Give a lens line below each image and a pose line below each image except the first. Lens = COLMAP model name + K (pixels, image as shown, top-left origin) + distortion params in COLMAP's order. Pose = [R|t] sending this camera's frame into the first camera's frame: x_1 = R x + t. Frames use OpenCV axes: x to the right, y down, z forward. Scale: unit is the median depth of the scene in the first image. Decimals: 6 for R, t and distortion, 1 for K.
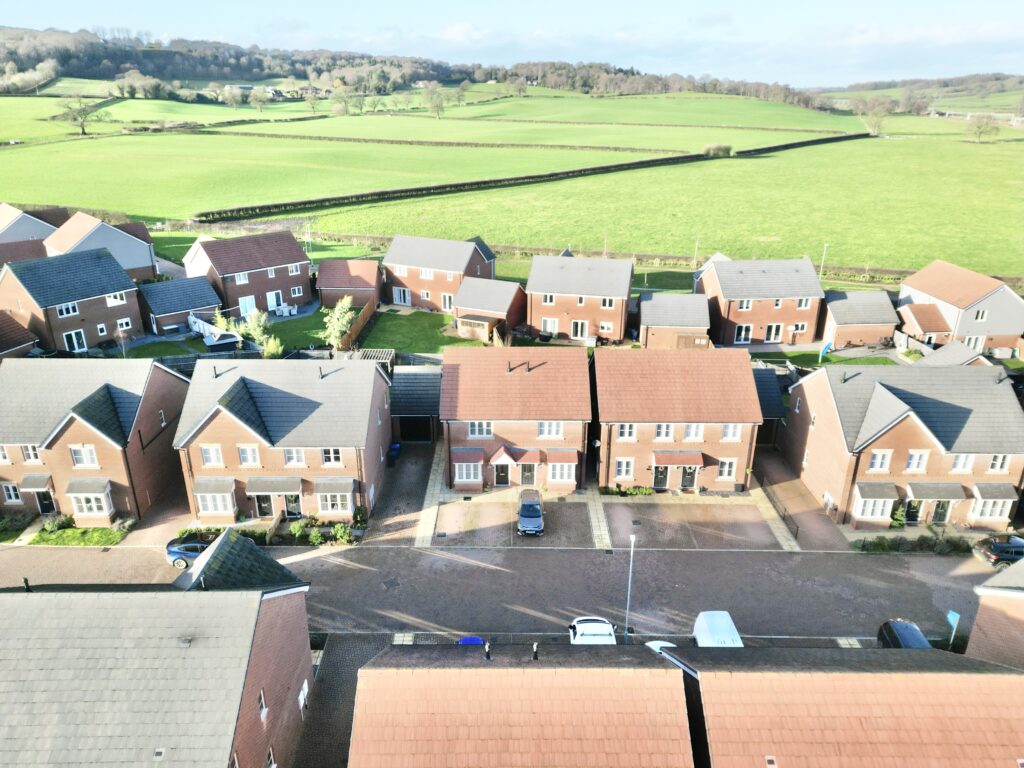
lens RADIAL K [[724.6, 0, 512.0], [0, 724.6, 384.0], [0, 0, 1]] dist [0.027494, -0.000343]
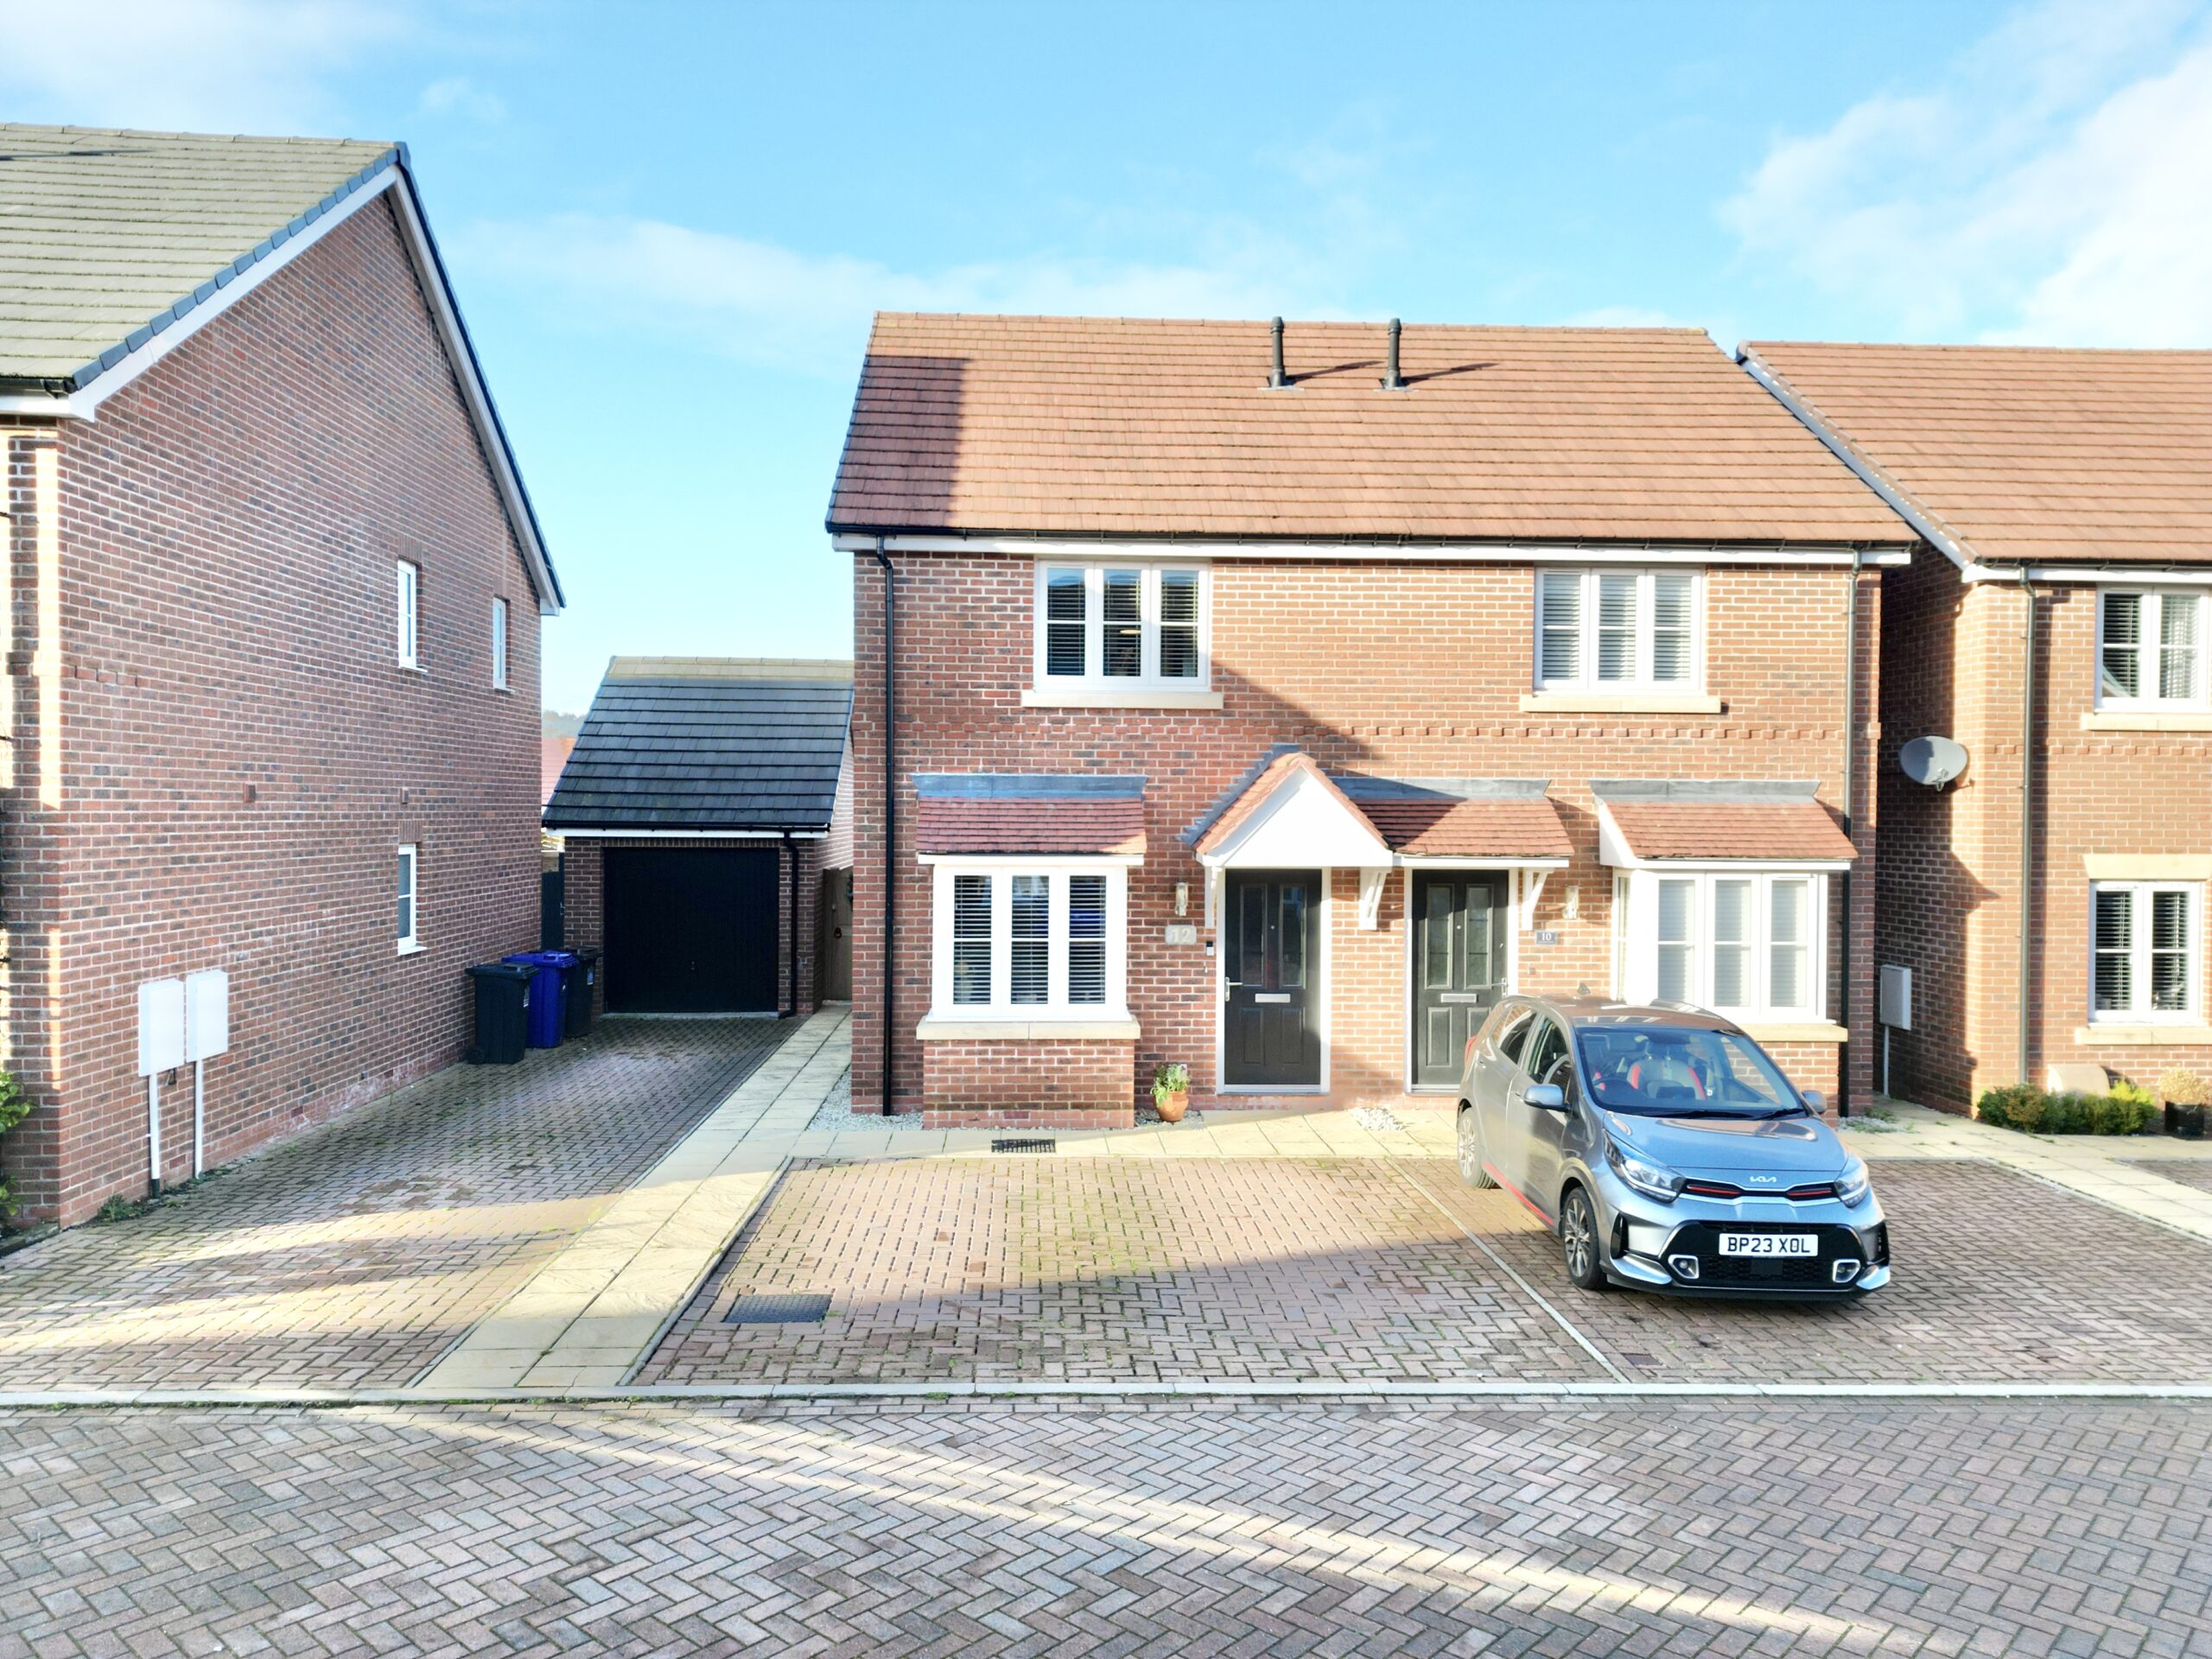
lens RADIAL K [[1565.2, 0, 1106.0], [0, 1565.2, 829.5], [0, 0, 1]] dist [0.027494, -0.000343]
pose [[0.998657, 0.003741, 0.051667, -0.061663], [0.015332, 0.931356, -0.363786, 0.206828], [-0.049482, 0.364090, 0.930049, 0.732330]]
